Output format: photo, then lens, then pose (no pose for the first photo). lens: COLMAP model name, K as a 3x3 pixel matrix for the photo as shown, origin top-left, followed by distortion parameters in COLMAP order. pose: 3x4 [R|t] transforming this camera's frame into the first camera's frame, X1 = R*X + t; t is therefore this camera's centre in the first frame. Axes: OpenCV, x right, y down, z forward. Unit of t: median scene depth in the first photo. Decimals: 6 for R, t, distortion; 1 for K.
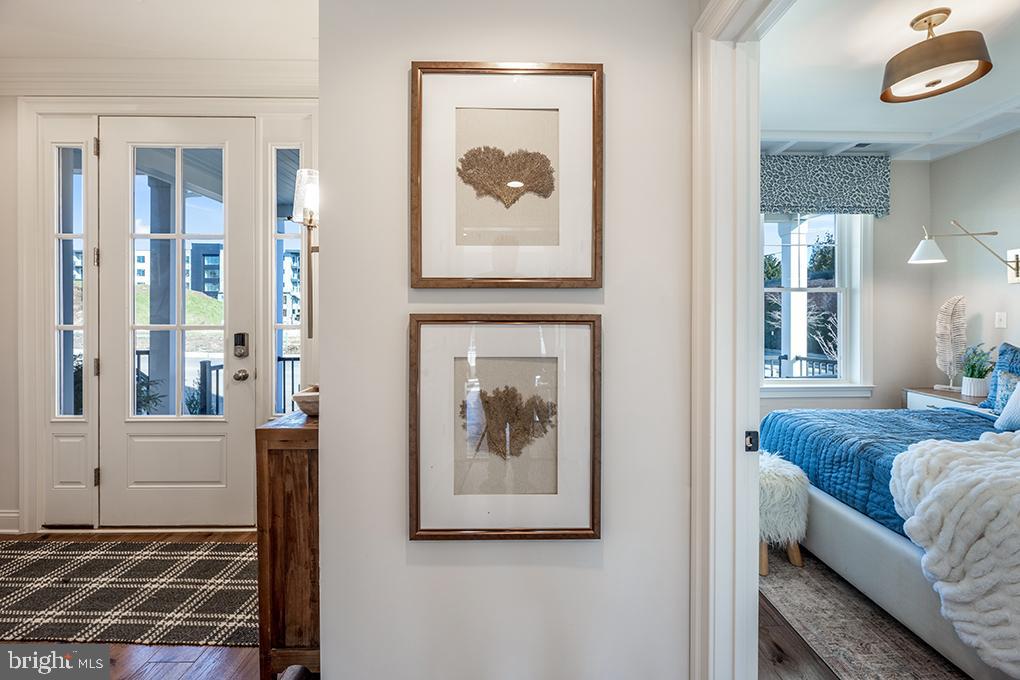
lens RADIAL K [[427.4, 0, 528.5], [0, 427.4, 312.0], [0, 0, 1]] dist [0.003928, -0.004758]
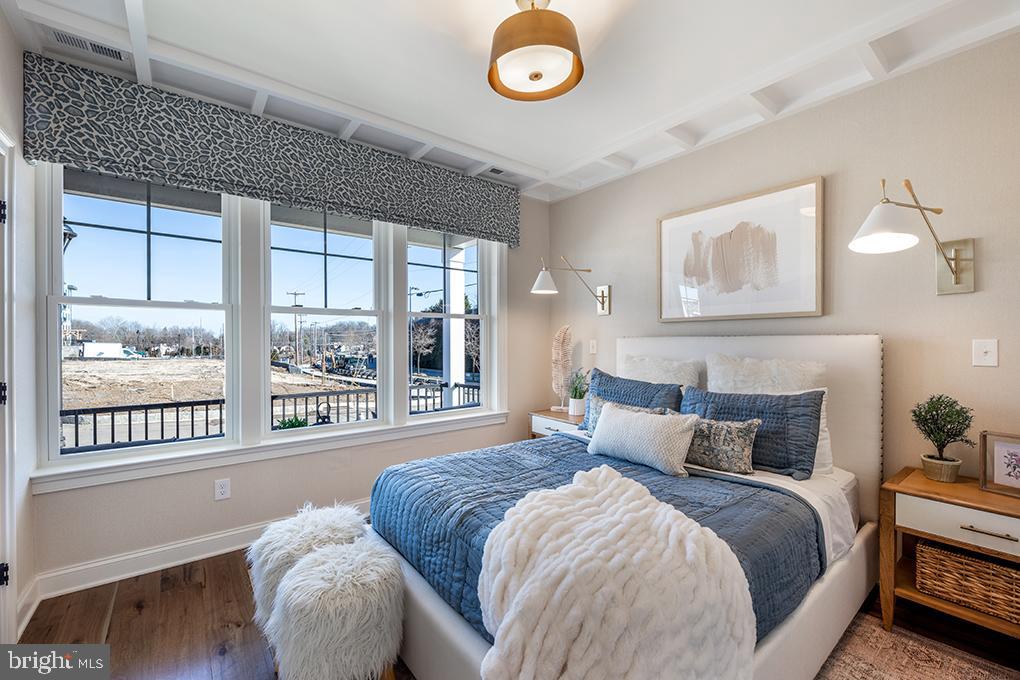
lens RADIAL K [[420.1, 0, 513.7], [0, 420.1, 334.2], [0, 0, 1]] dist [0.000663, -0.004048]
pose [[0.801397, 0.009427, 0.598059, 0.259198], [-0.002148, 0.999915, -0.012882, -0.000370], [-0.598130, 0.009039, 0.801348, 0.220699]]
